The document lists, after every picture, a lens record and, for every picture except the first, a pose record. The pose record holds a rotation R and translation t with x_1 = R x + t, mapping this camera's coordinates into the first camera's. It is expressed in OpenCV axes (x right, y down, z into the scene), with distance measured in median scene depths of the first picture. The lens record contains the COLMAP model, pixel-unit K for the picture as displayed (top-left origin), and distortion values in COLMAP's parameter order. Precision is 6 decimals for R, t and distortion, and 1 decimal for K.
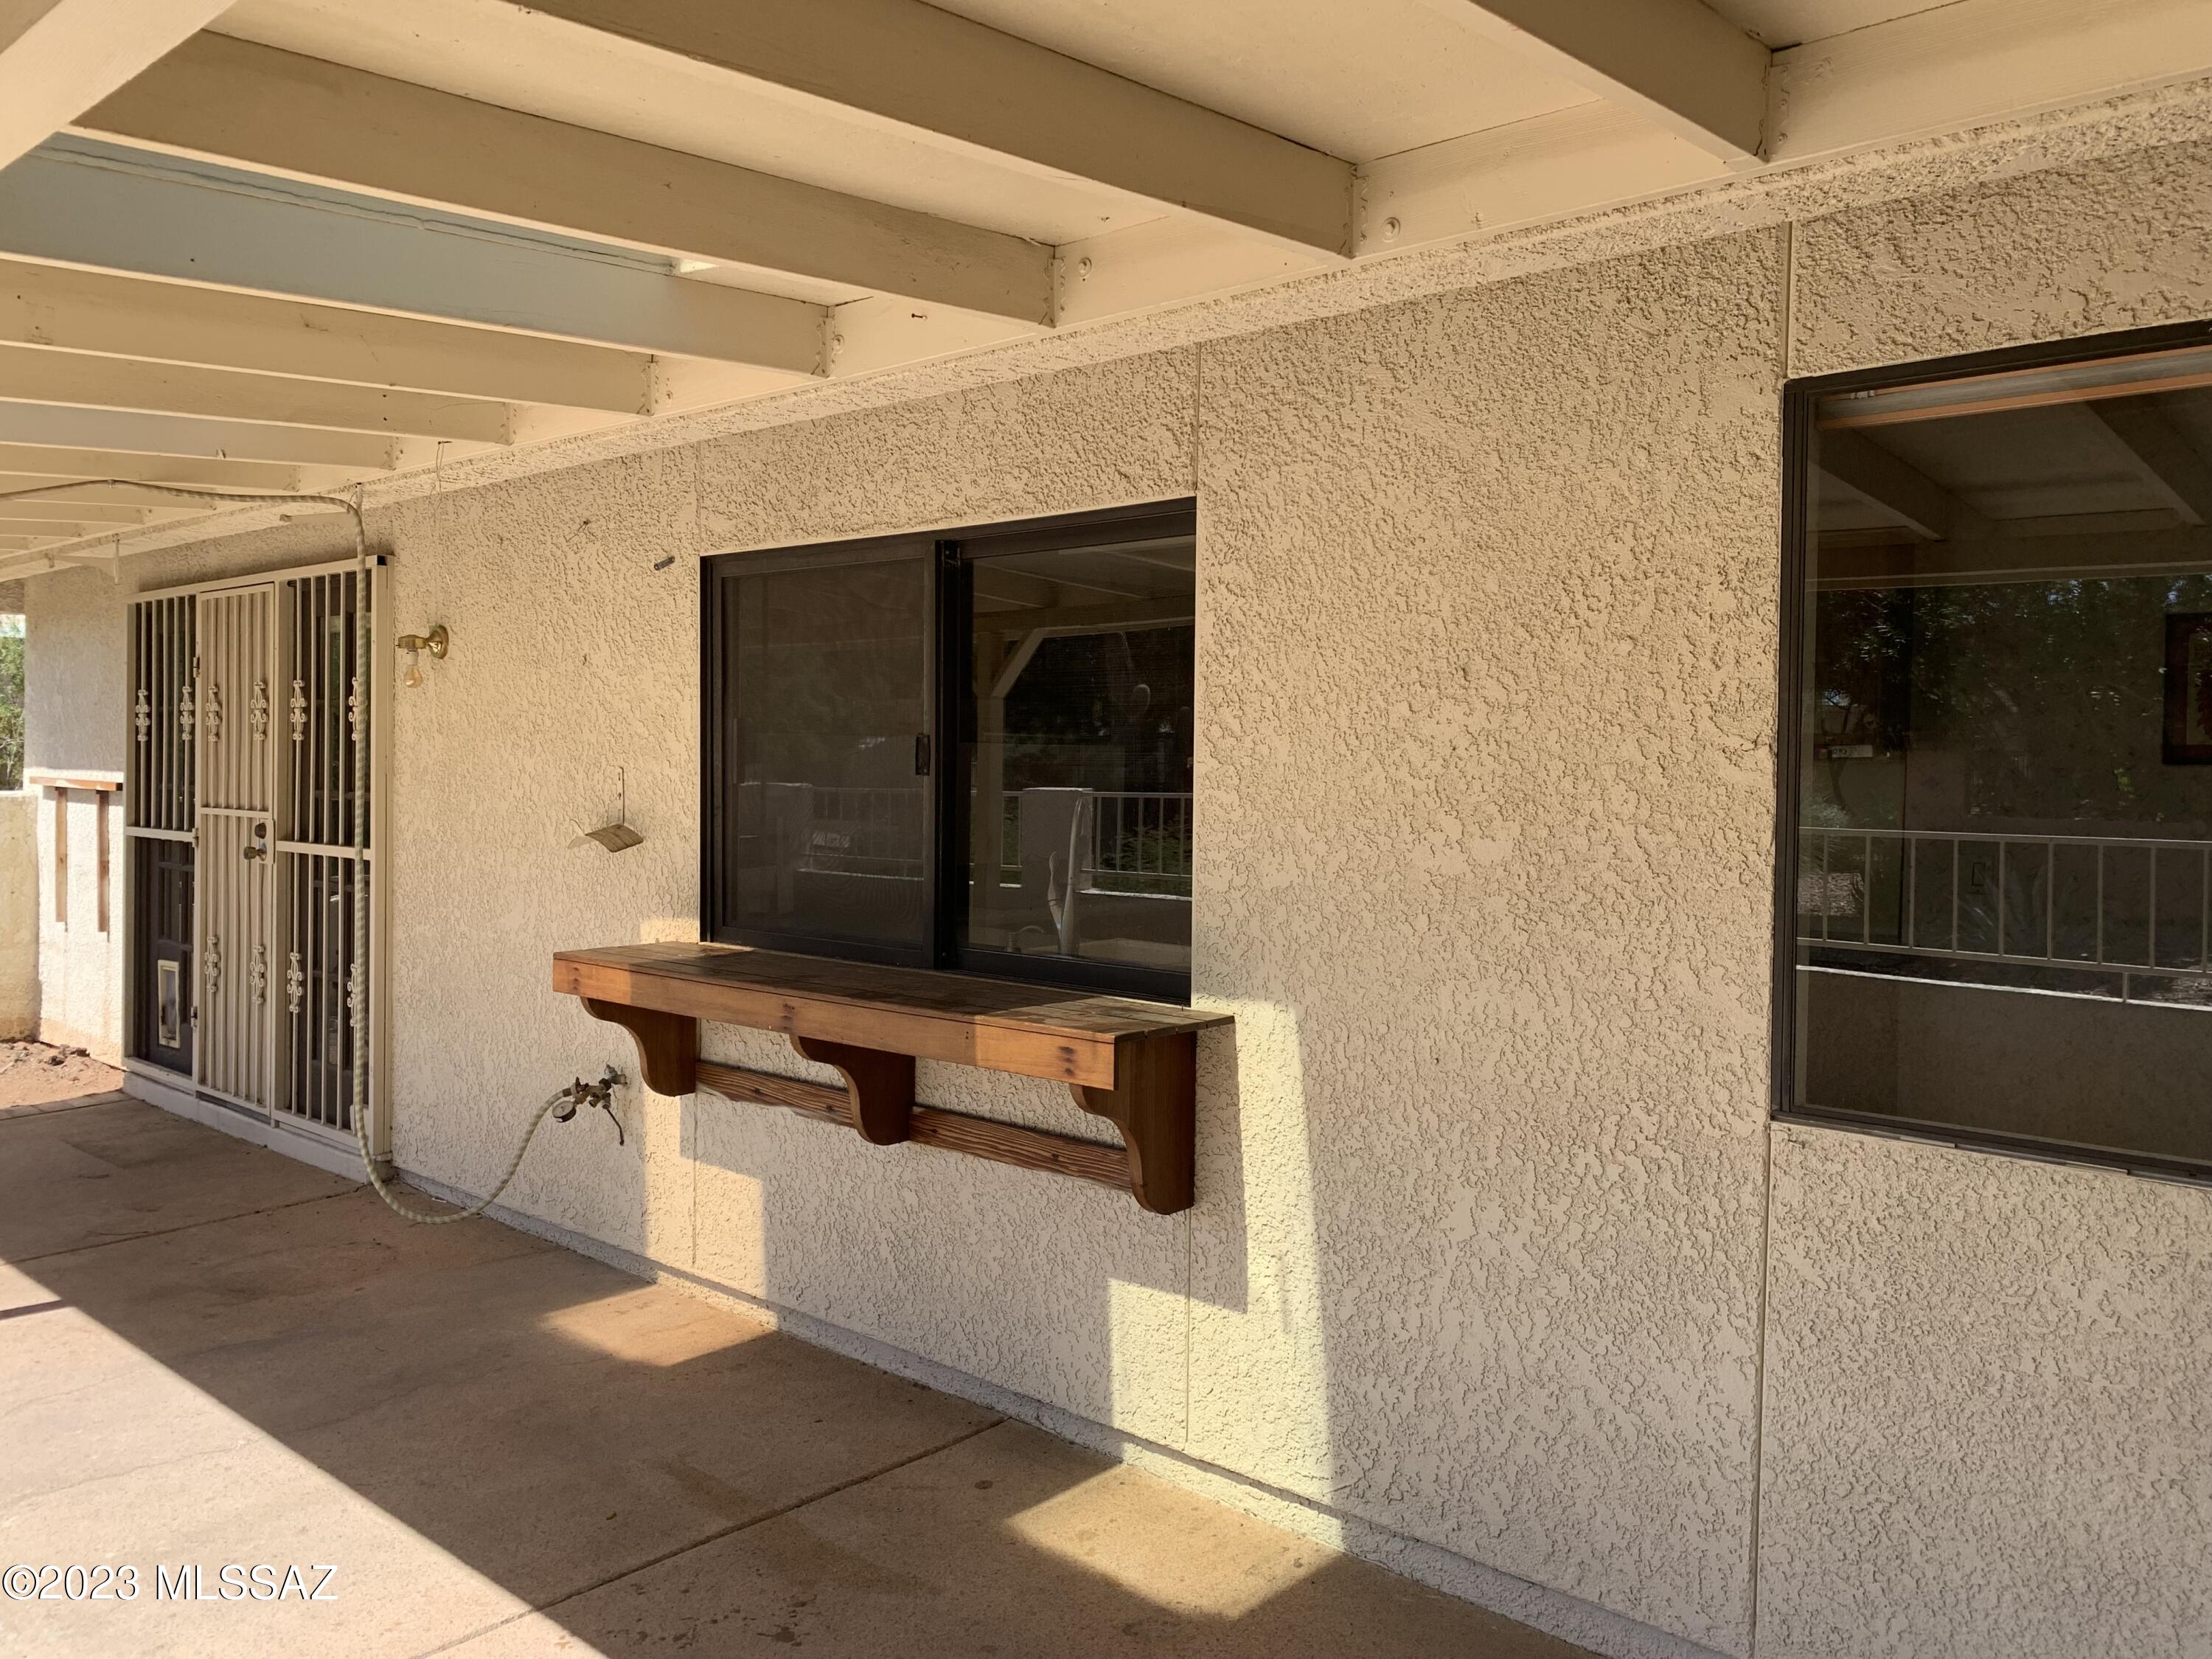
lens RADIAL K [[1703.4, 0, 1108.3], [0, 1703.4, 798.6], [0, 0, 1]] dist [0.064778, -0.083762]
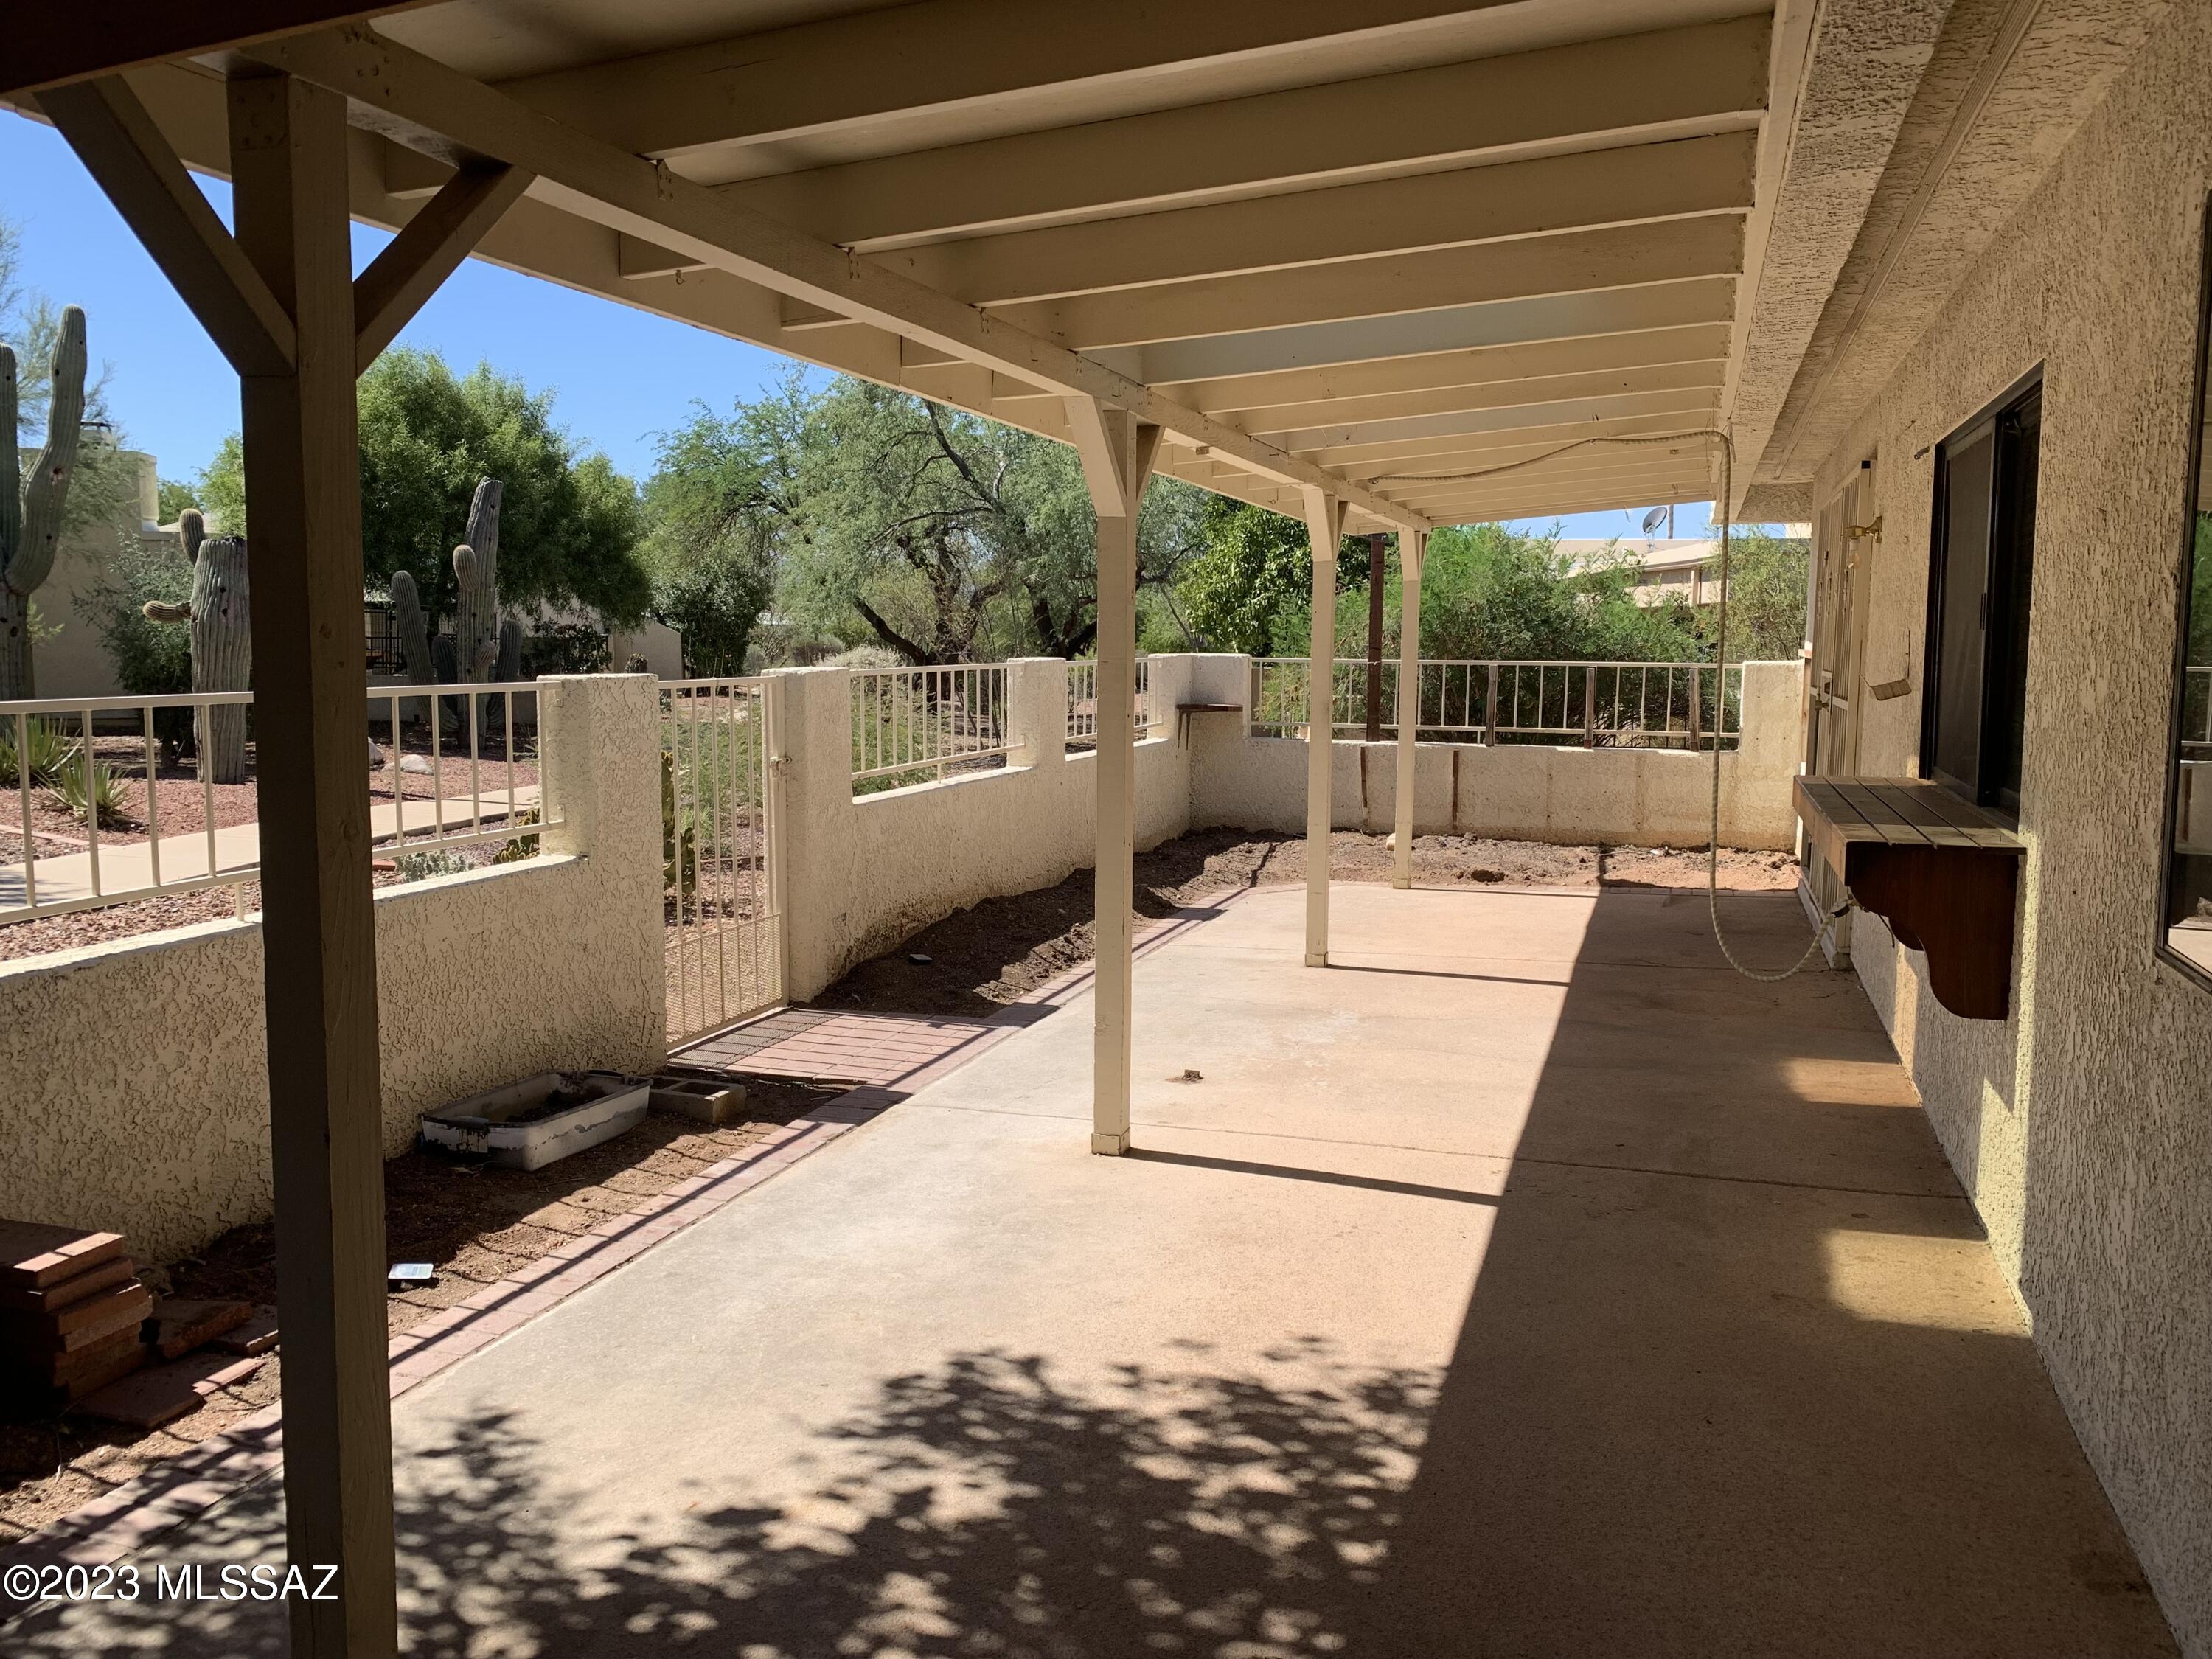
lens RADIAL K [[1703.4, 0, 1108.3], [0, 1703.4, 798.6], [0, 0, 1]] dist [0.064778, -0.083762]
pose [[0.394766, 0.077066, -0.915544, 0.848552], [-0.008304, 0.996735, 0.080319, 0.010169], [0.918744, -0.024104, 0.394117, 0.034054]]
